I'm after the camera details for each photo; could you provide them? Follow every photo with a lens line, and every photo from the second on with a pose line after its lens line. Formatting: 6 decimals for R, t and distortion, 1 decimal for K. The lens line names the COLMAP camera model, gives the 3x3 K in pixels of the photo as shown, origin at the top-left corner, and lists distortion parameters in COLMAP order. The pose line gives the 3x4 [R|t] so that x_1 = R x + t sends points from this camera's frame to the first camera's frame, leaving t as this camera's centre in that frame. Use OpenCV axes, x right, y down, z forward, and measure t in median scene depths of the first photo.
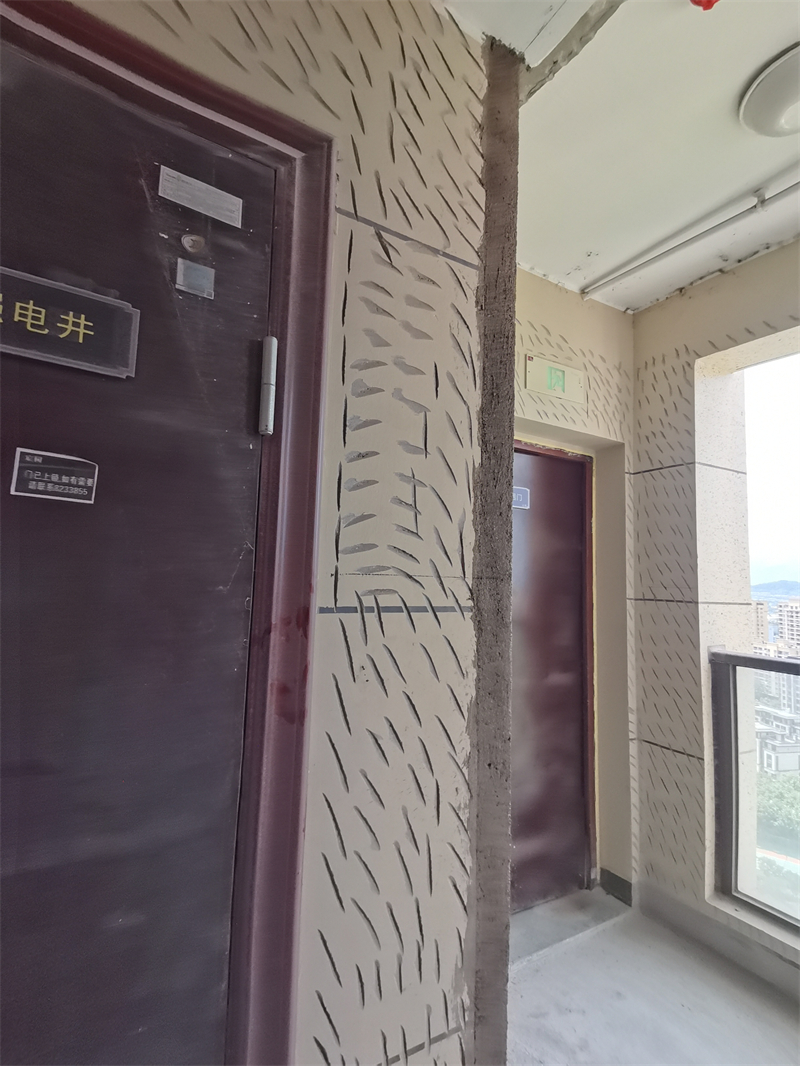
lens RADIAL K [[532.0, 0, 384.9], [0, 532.0, 534.0], [0, 0, 1]] dist [0.058321, -0.041448]
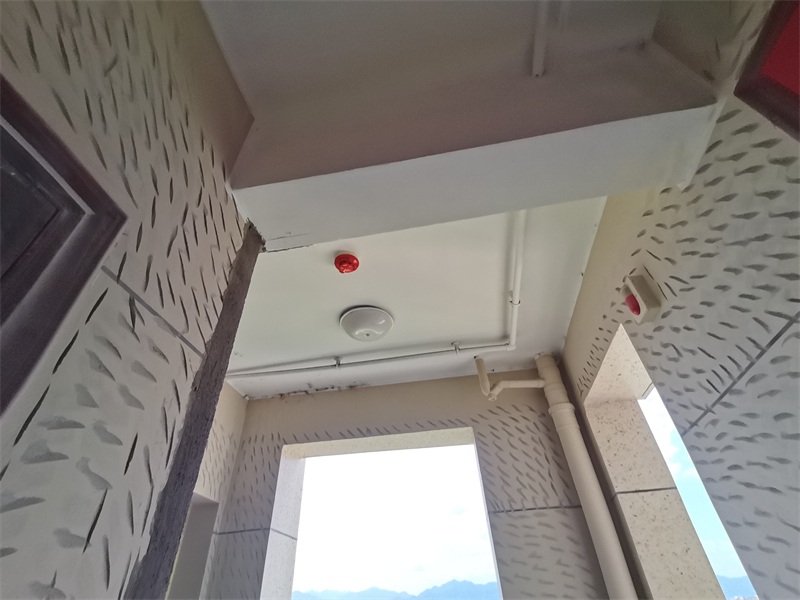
lens RADIAL K [[386.4, 0, 380.5], [0, 386.4, 293.9], [0, 0, 1]] dist [0.071600, -0.053616]
pose [[0.639331, 0.432990, 0.635433, -0.093282], [0.000687, 0.826062, -0.563578, -0.065621], [-0.768931, 0.360750, 0.527830, 0.105924]]
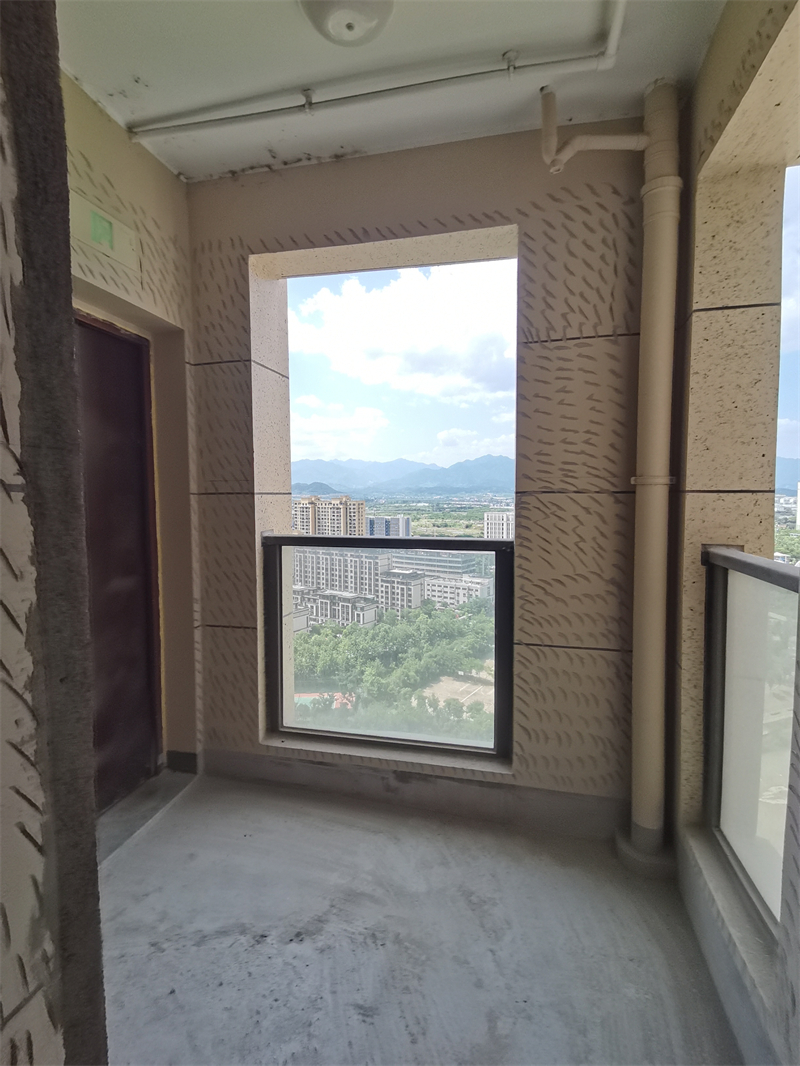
lens RADIAL K [[514.9, 0, 393.6], [0, 514.9, 530.4], [0, 0, 1]] dist [0.071600, -0.053616]
pose [[0.677658, -0.088796, 0.729996, -0.013673], [-0.028075, 0.988835, 0.146343, 0.041222], [-0.734841, -0.119665, 0.667600, 0.070082]]
